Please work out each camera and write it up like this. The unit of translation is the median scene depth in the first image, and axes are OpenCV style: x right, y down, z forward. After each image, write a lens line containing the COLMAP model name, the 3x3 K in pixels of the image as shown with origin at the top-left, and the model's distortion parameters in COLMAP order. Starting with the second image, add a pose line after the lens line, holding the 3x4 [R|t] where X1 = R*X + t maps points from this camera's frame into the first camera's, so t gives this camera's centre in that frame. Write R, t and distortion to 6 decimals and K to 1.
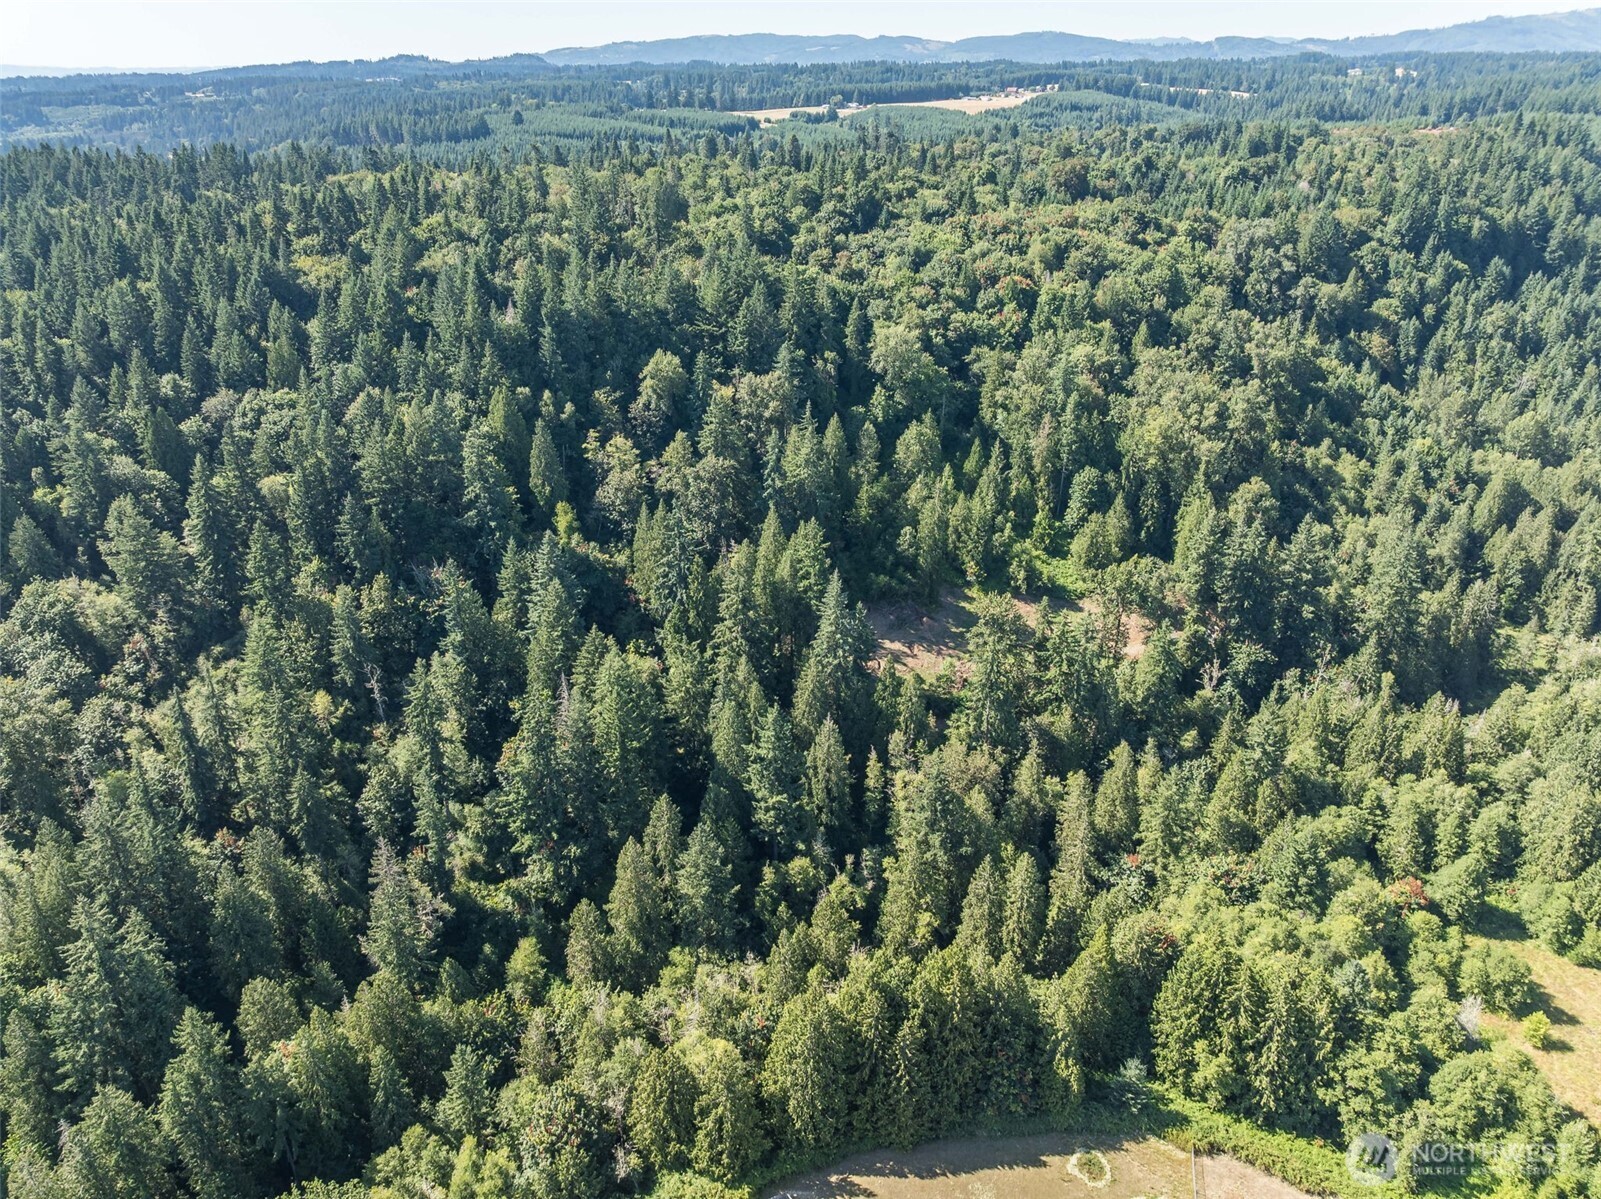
lens RADIAL K [[1127.0, 0, 799.1], [0, 1127.0, 596.9], [0, 0, 1]] dist [-0.053581, 0.024883]
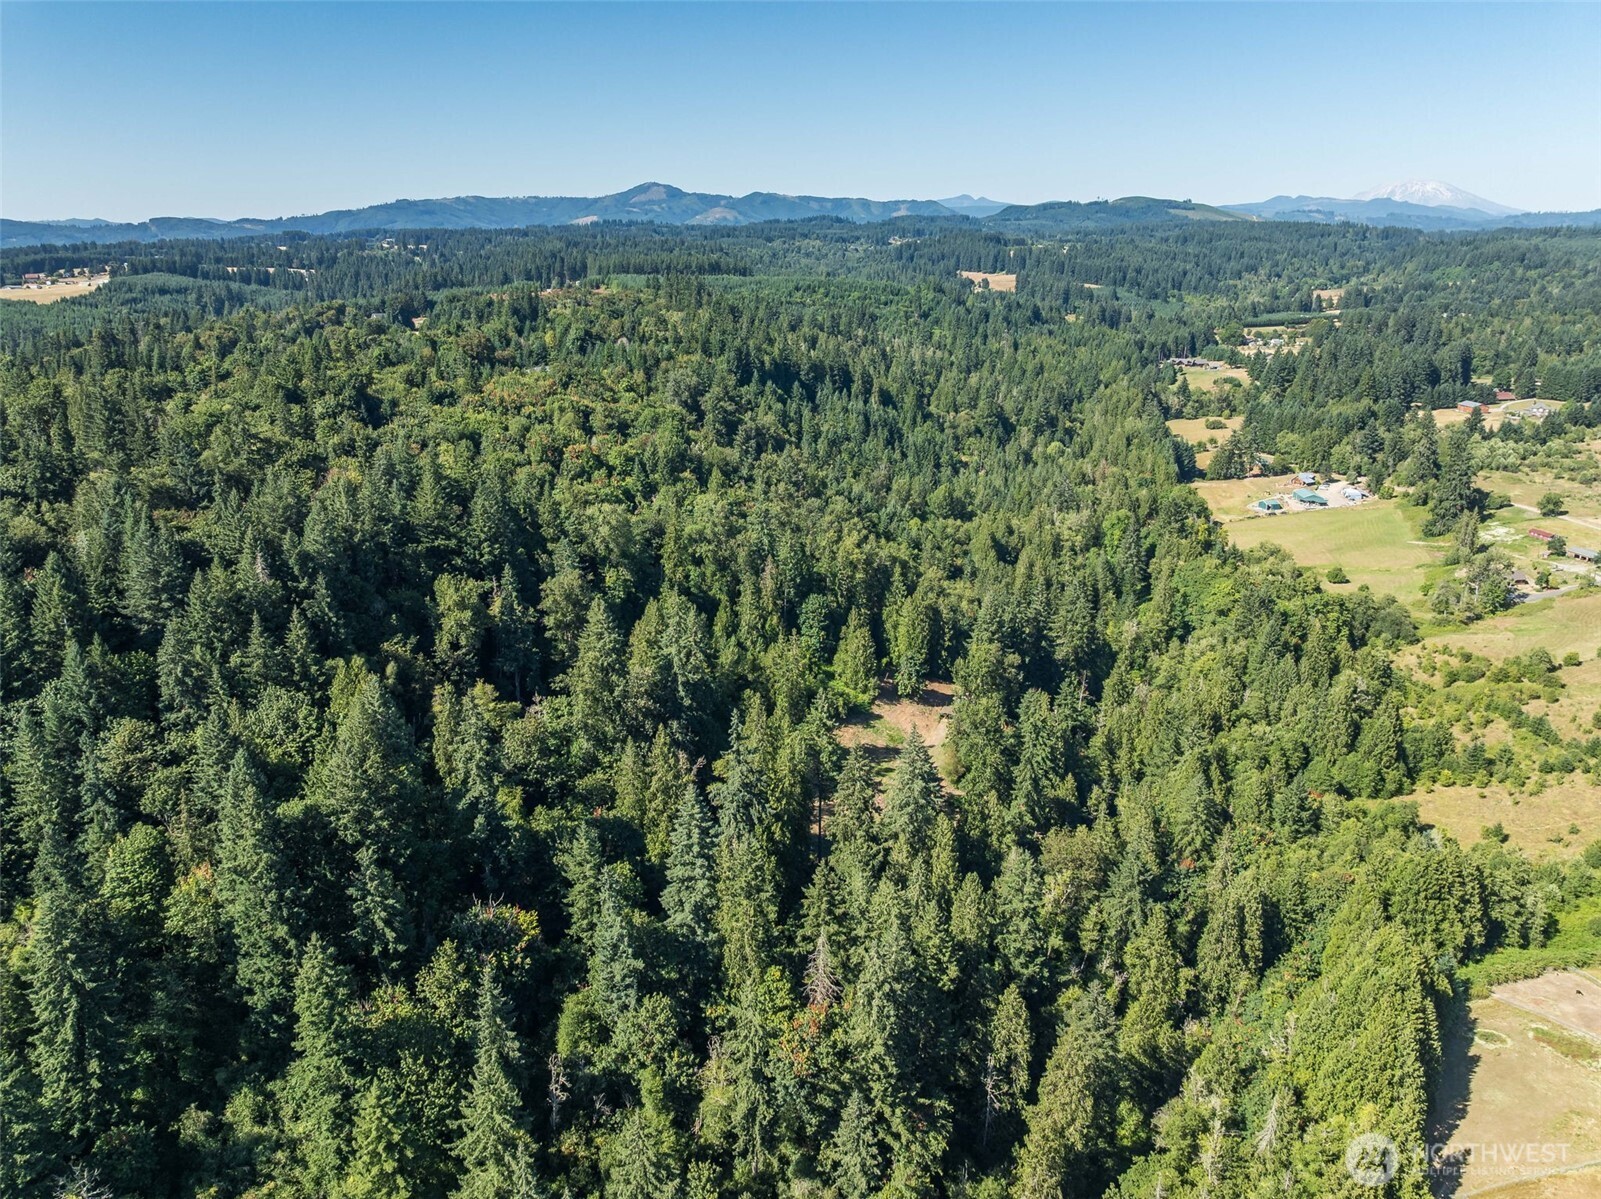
lens RADIAL K [[1127.0, 0, 793.8], [0, 1127.0, 592.5], [0, 0, 1]] dist [-0.053581, 0.024883]
pose [[0.662464, -0.224600, 0.714631, -0.503925], [0.324682, 0.945816, -0.003722, -0.113892], [-0.675073, 0.234493, 0.699492, 0.239881]]
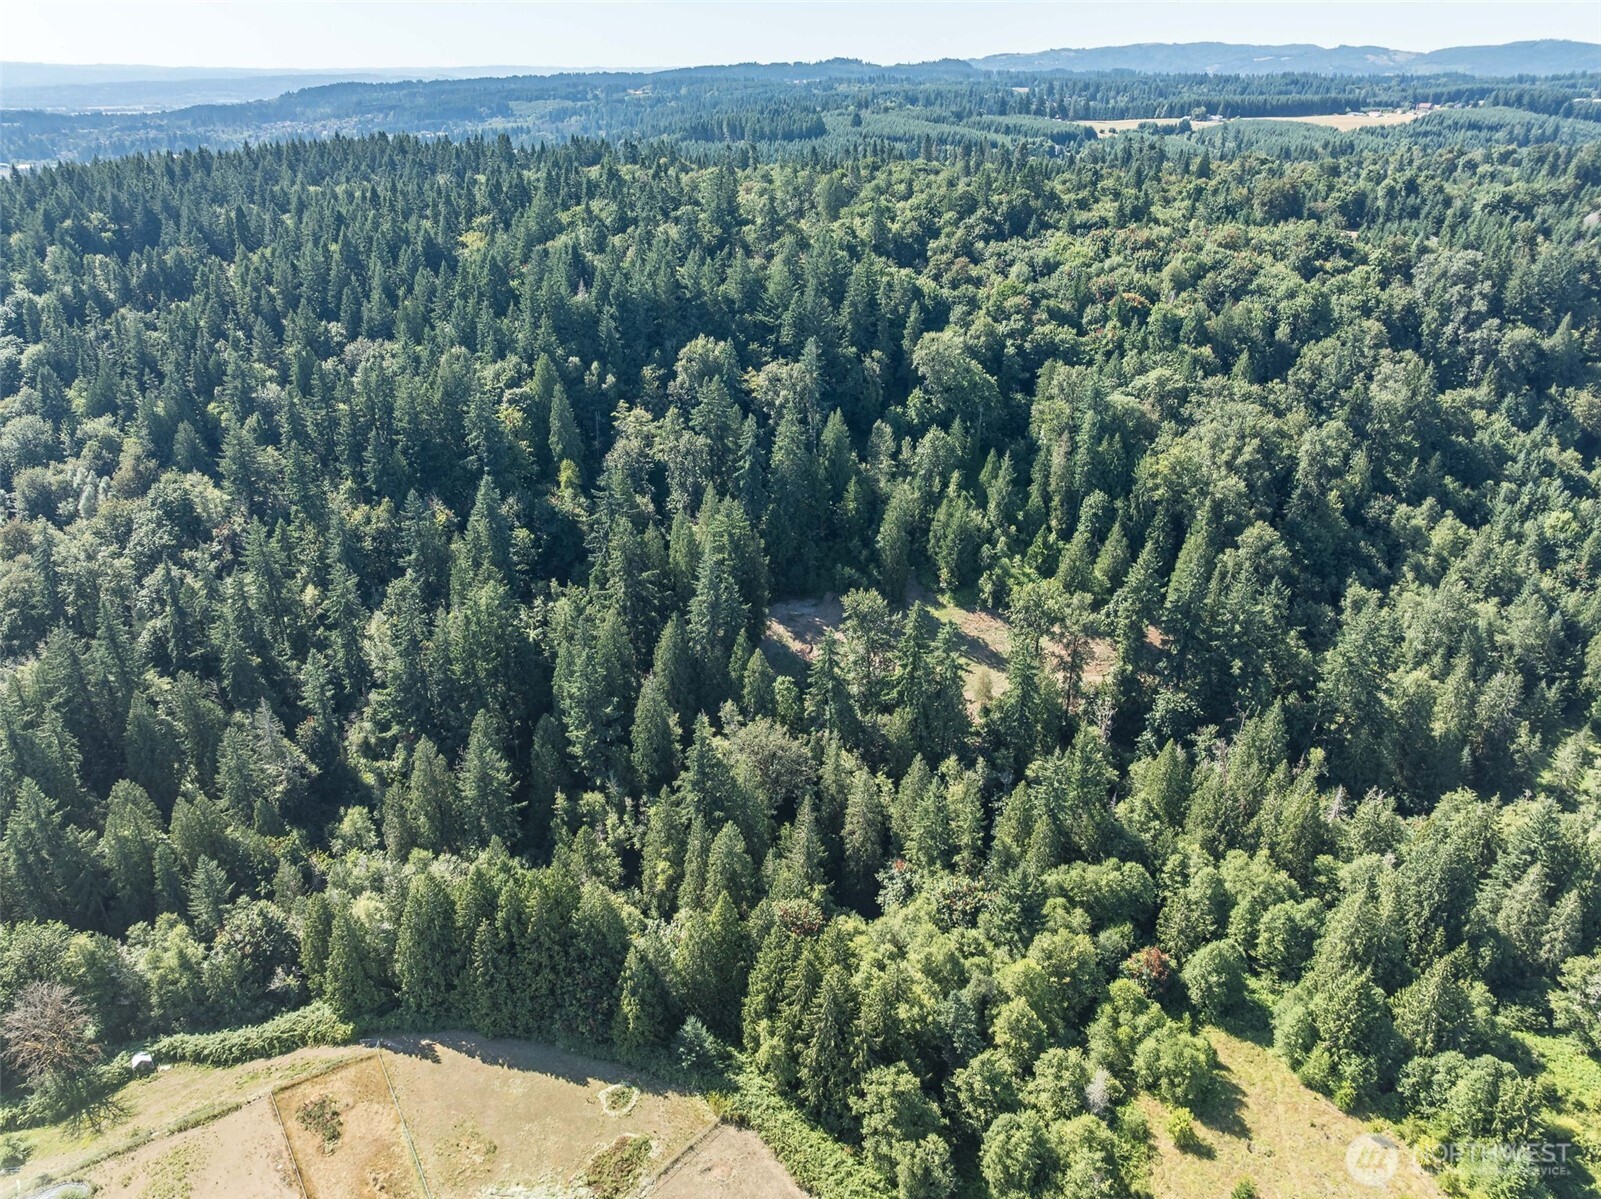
lens RADIAL K [[1127.0, 0, 801.0], [0, 1127.0, 601.3], [0, 0, 1]] dist [-0.053581, 0.024883]
pose [[0.937813, 0.152424, -0.311887, 0.316970], [-0.152925, 0.987970, 0.023005, -0.005126], [0.311642, 0.026121, 0.949841, 0.010038]]
